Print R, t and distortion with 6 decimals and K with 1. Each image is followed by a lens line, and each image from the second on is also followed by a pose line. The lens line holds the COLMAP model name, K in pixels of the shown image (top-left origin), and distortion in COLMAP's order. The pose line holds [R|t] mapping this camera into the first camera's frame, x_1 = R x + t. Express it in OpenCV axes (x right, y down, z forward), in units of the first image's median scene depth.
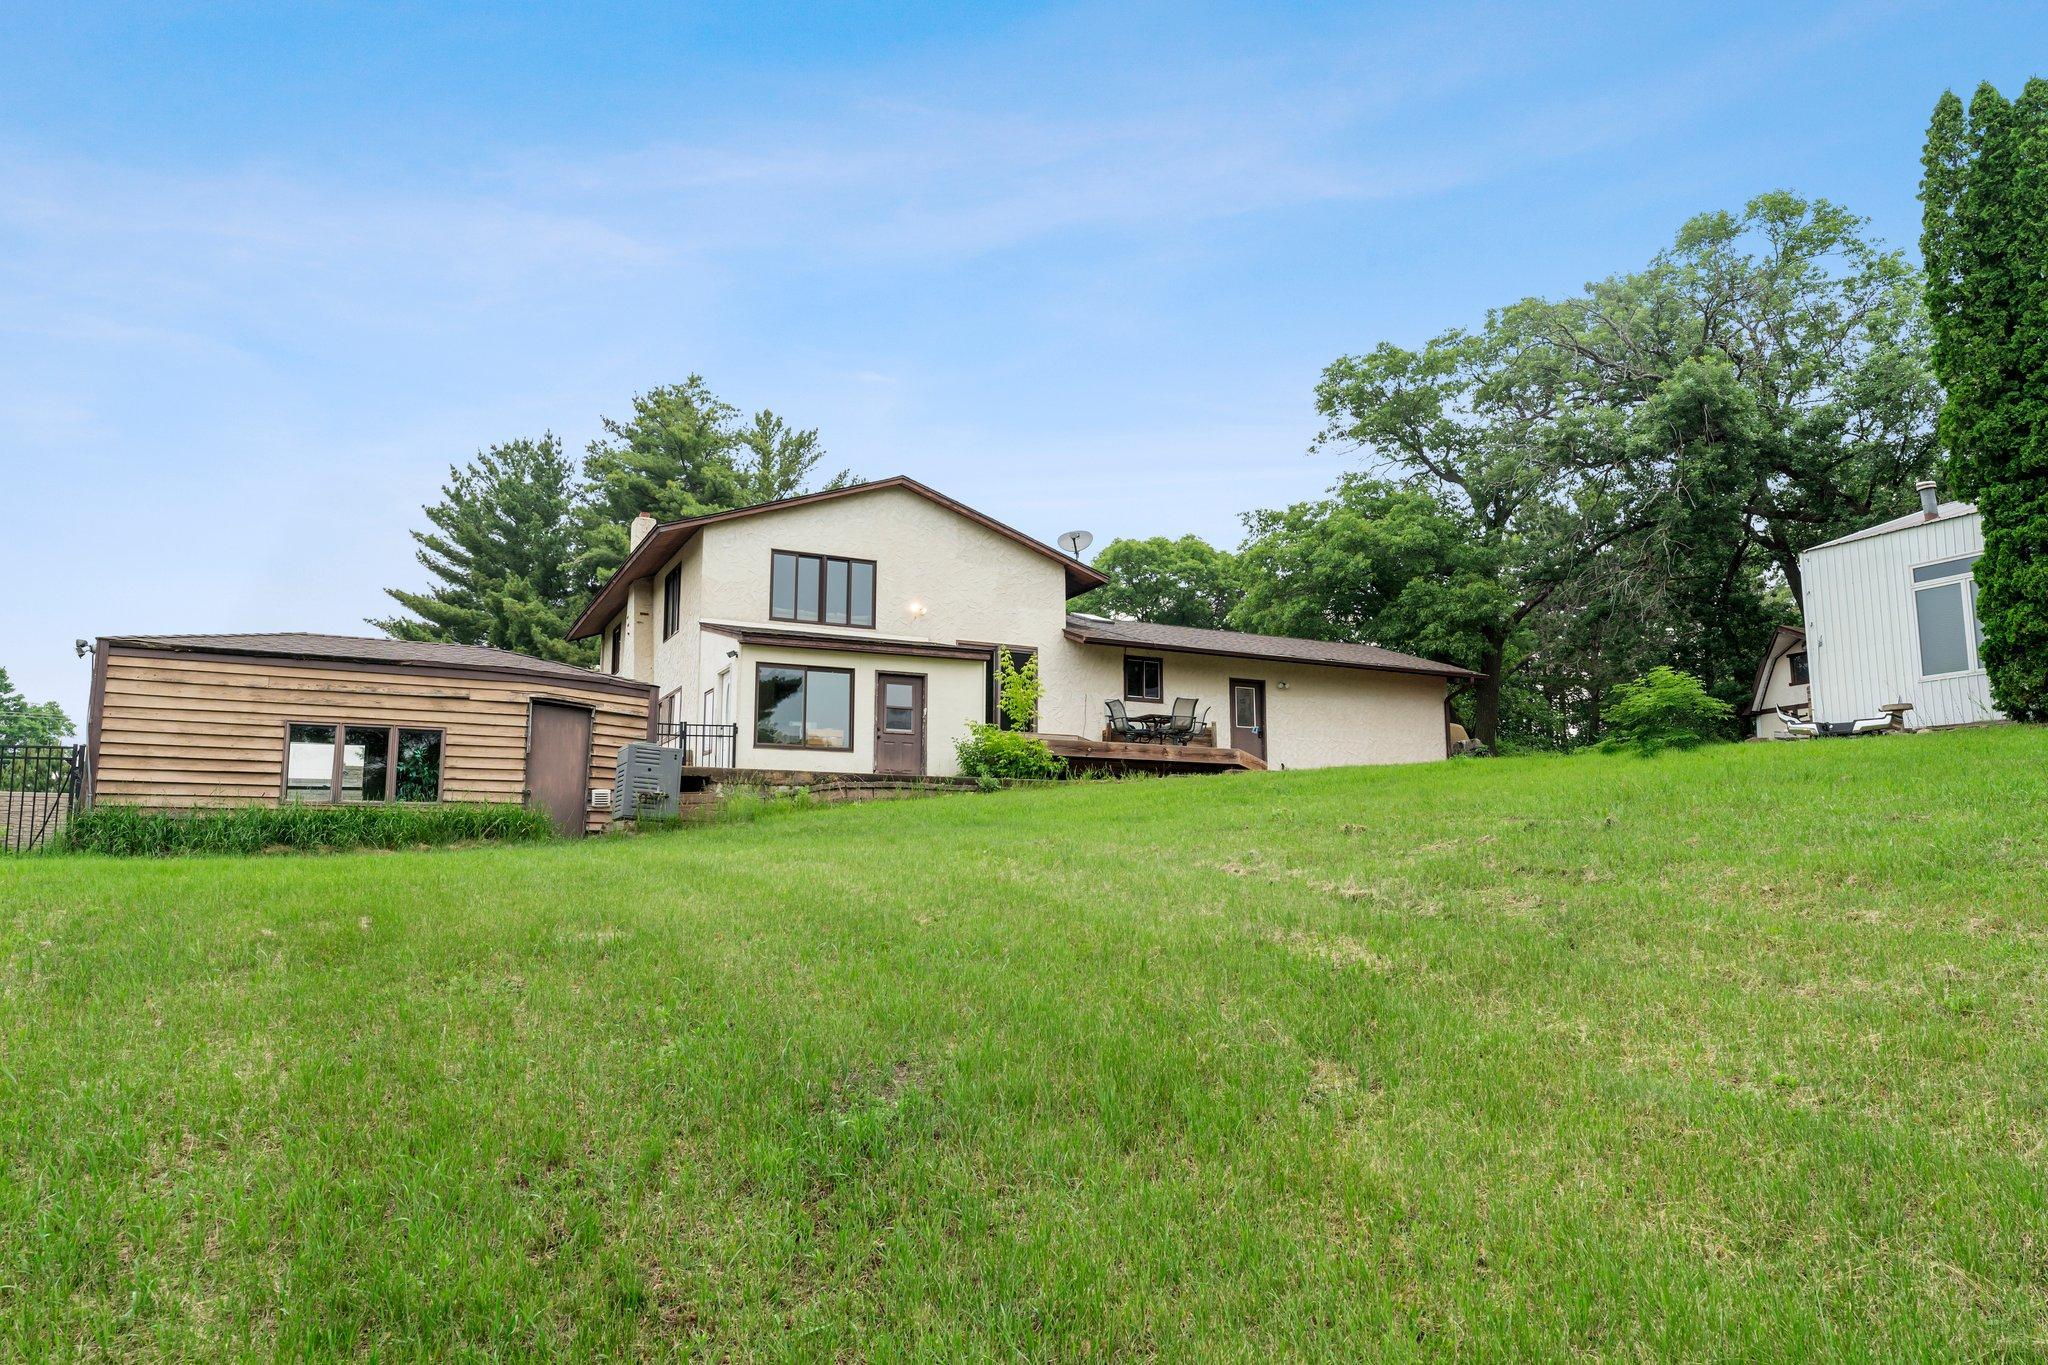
lens RADIAL K [[1376.8, 0, 1018.6], [0, 1376.8, 688.1], [0, 0, 1]] dist [-0.001957, -0.000275]
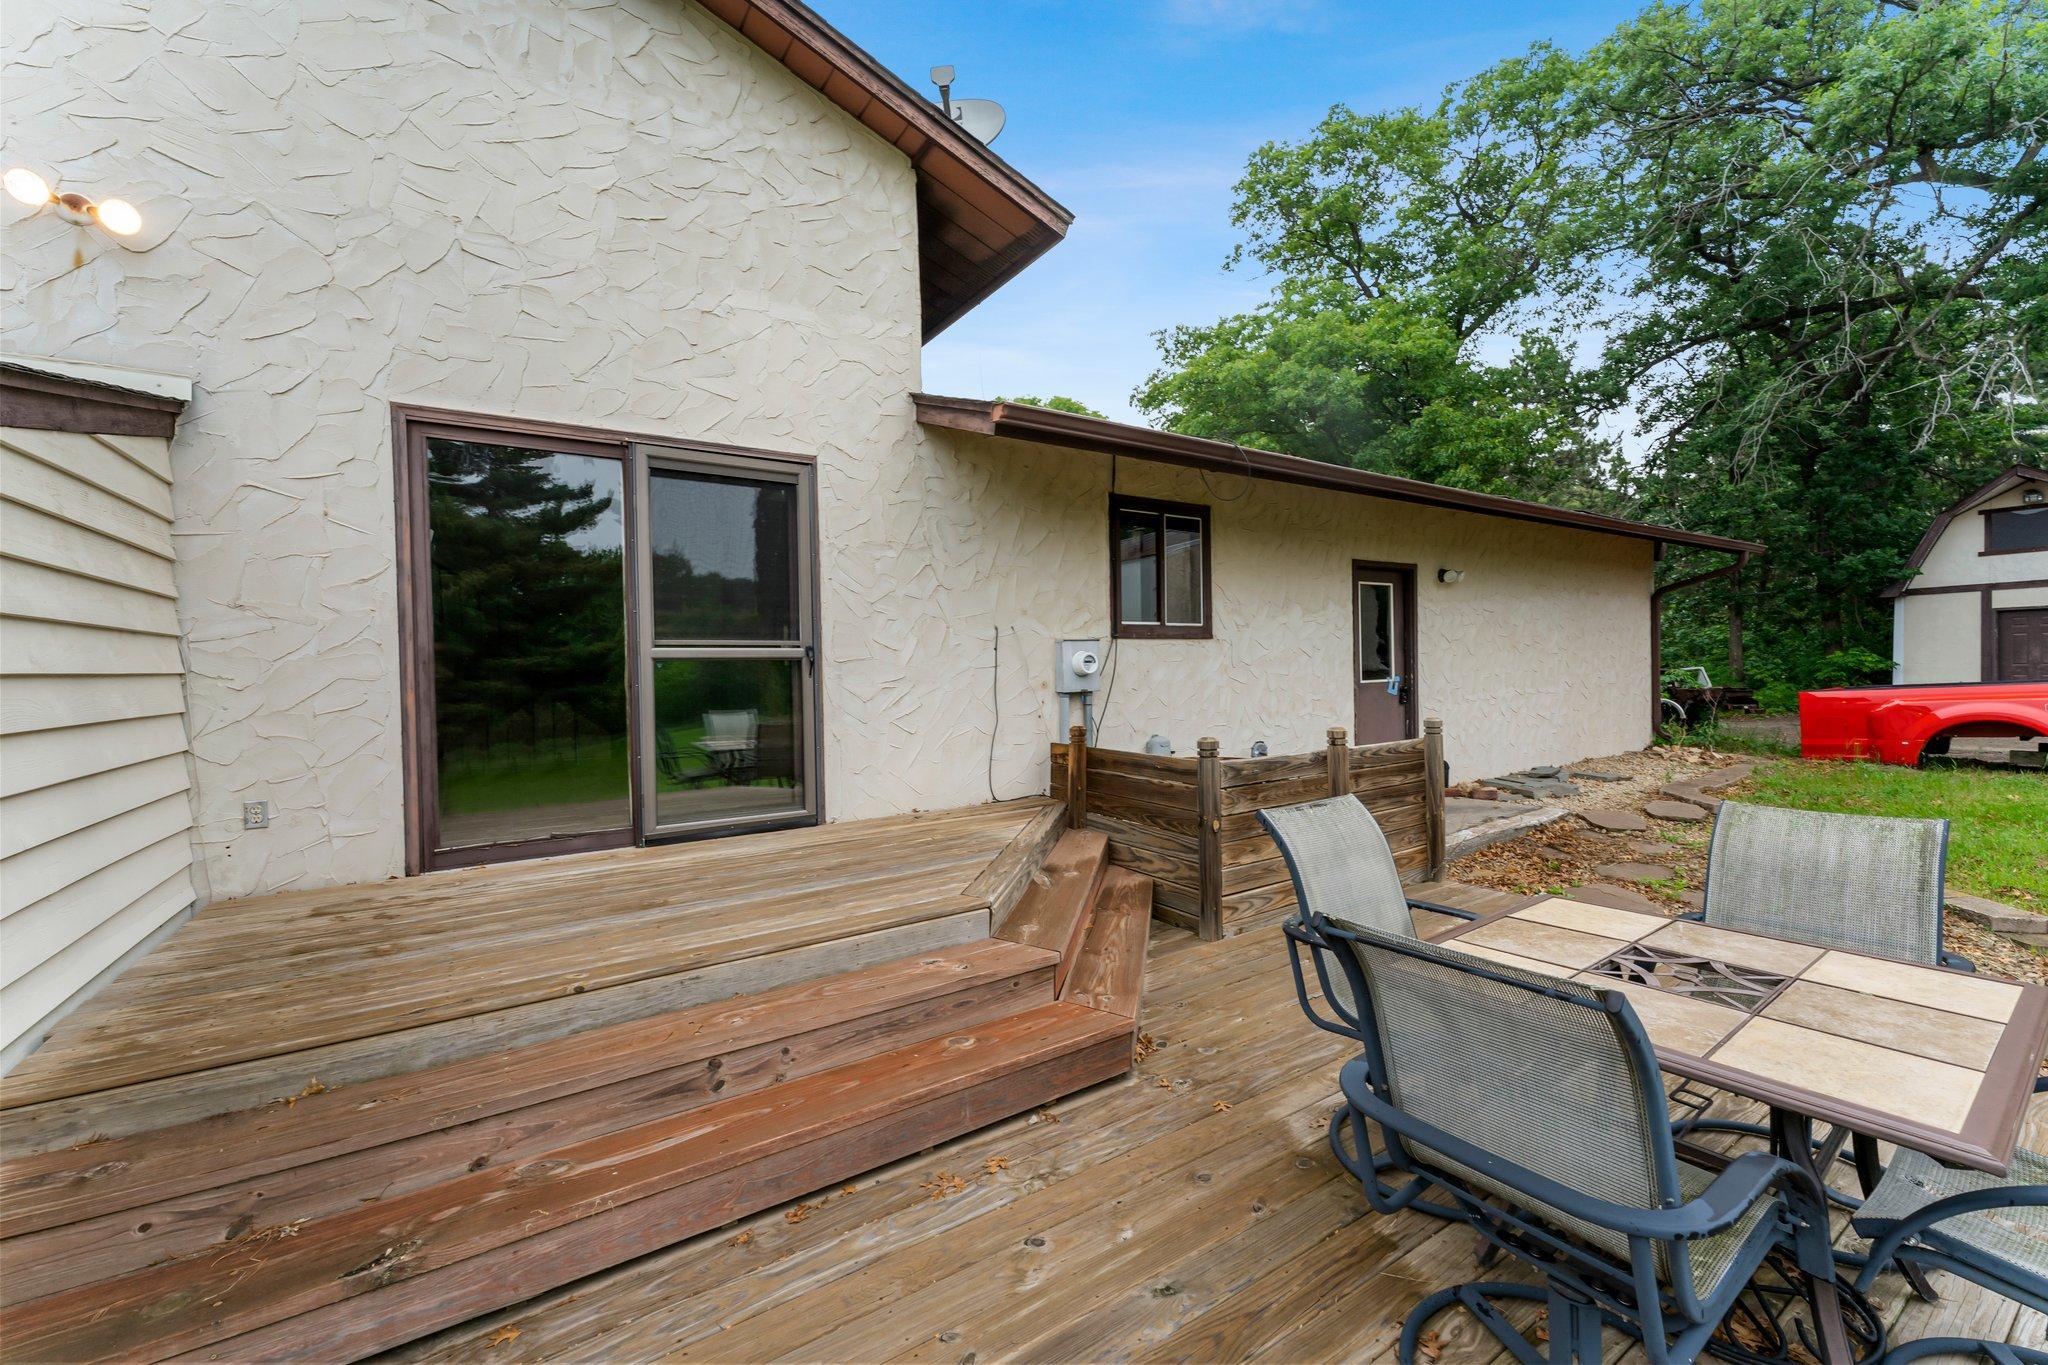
lens RADIAL K [[821.5, 0, 1022.0], [0, 821.5, 683.6], [0, 0, 1]] dist [0.000573, 0.001130]
pose [[0.991193, -0.026983, 0.129644, 0.027570], [0.004803, 0.985701, 0.168436, -0.011602], [-0.132335, -0.166330, 0.977150, 0.732473]]
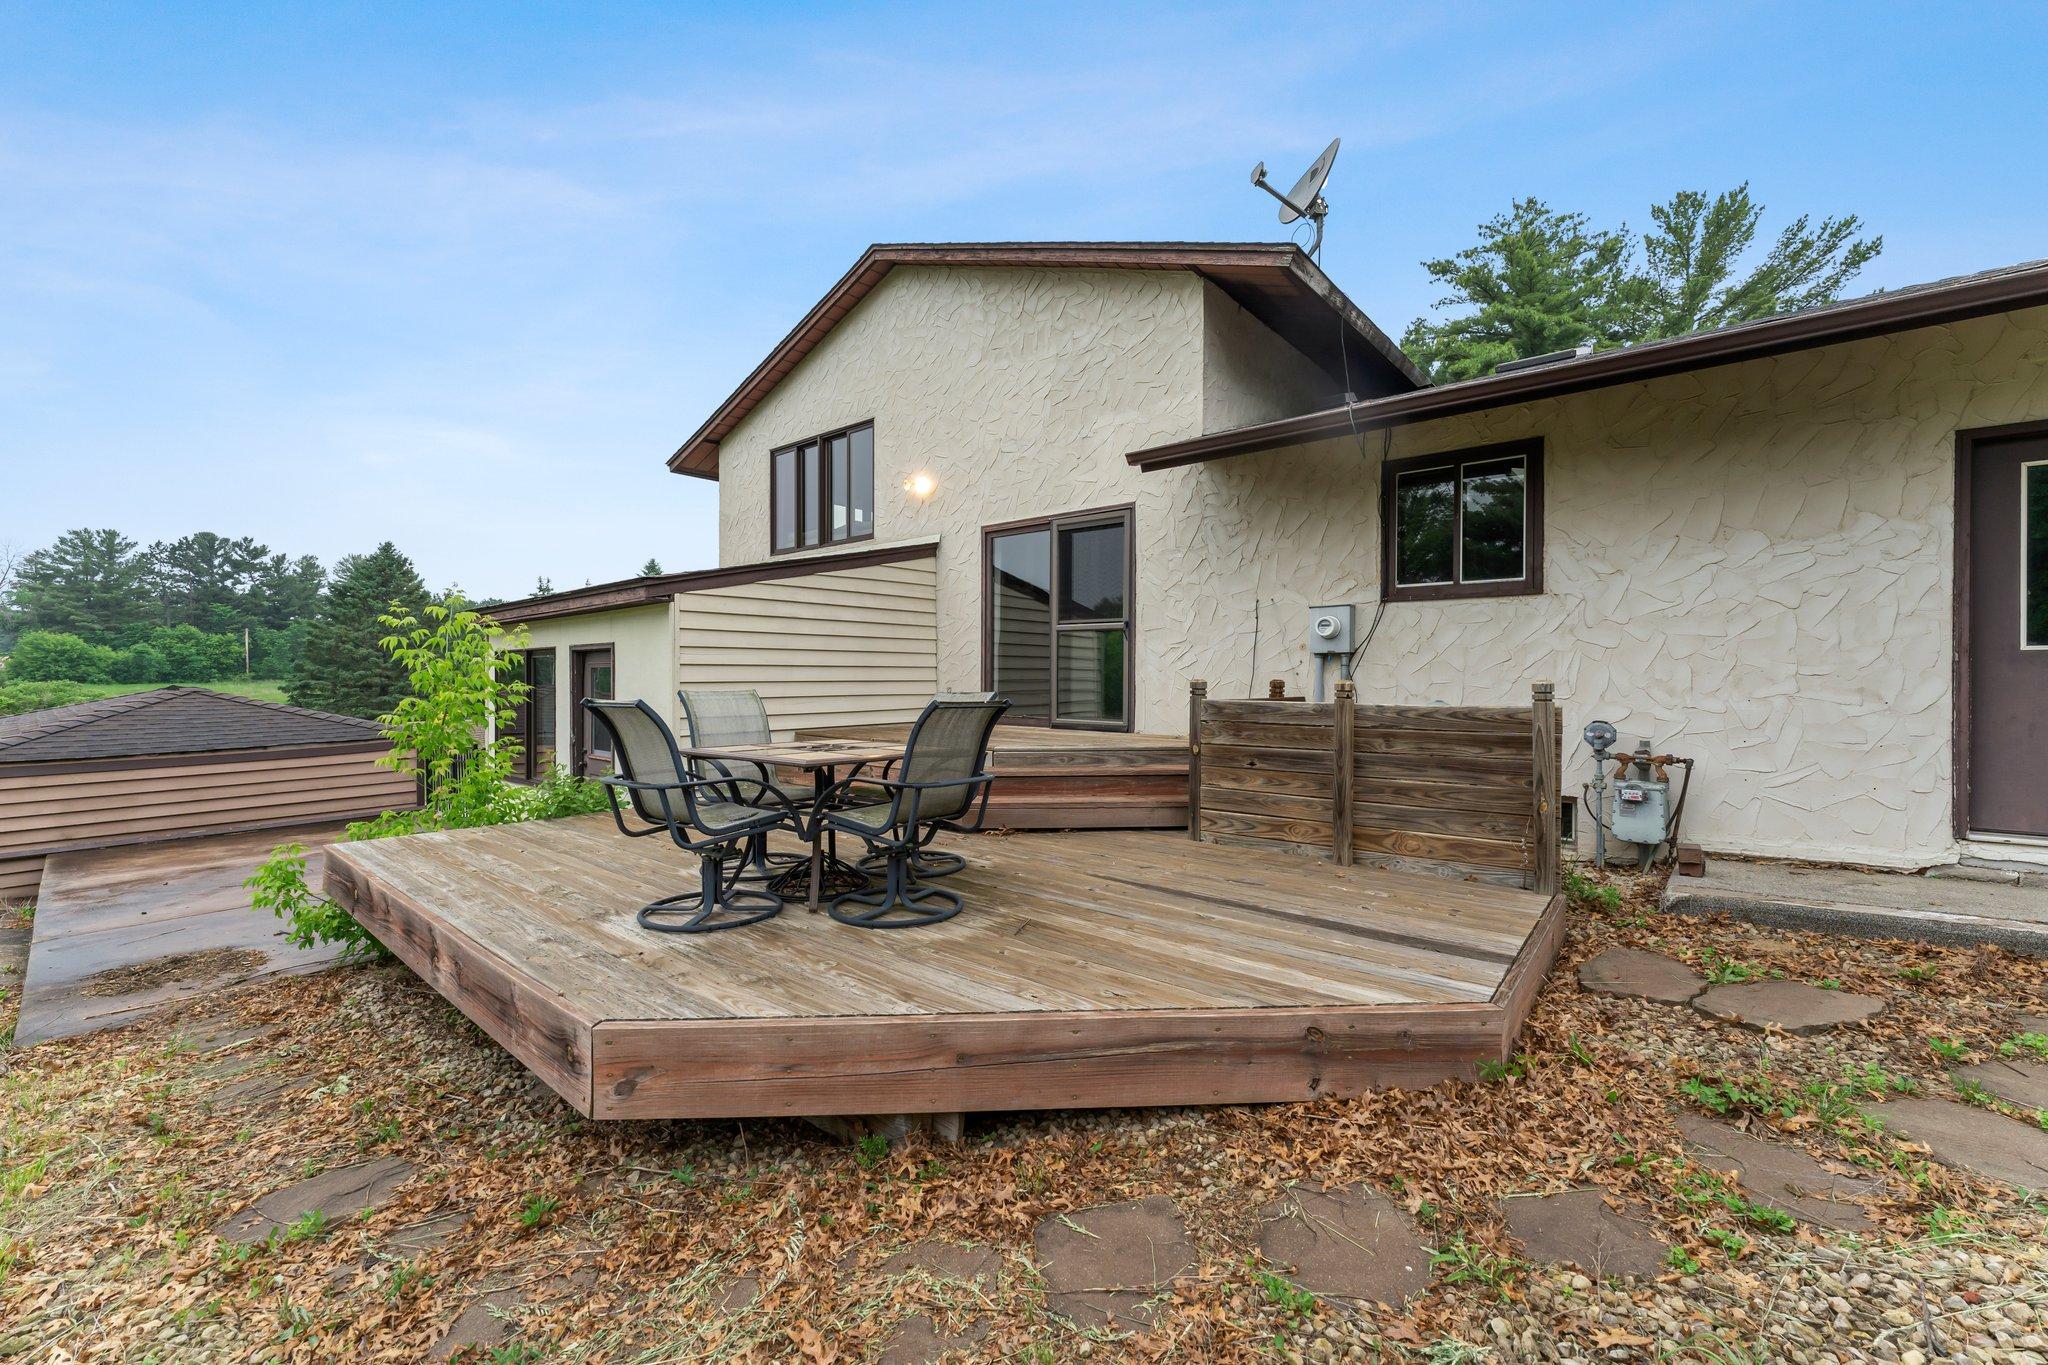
lens RADIAL K [[821.5, 0, 1025.8], [0, 821.5, 684.0], [0, 0, 1]] dist [0.000573, 0.001130]
pose [[0.401552, 0.005630, -0.915819, 0.201423], [0.134879, 0.988713, 0.065218, 0.003755], [0.905849, -0.149713, 0.396261, 0.757198]]
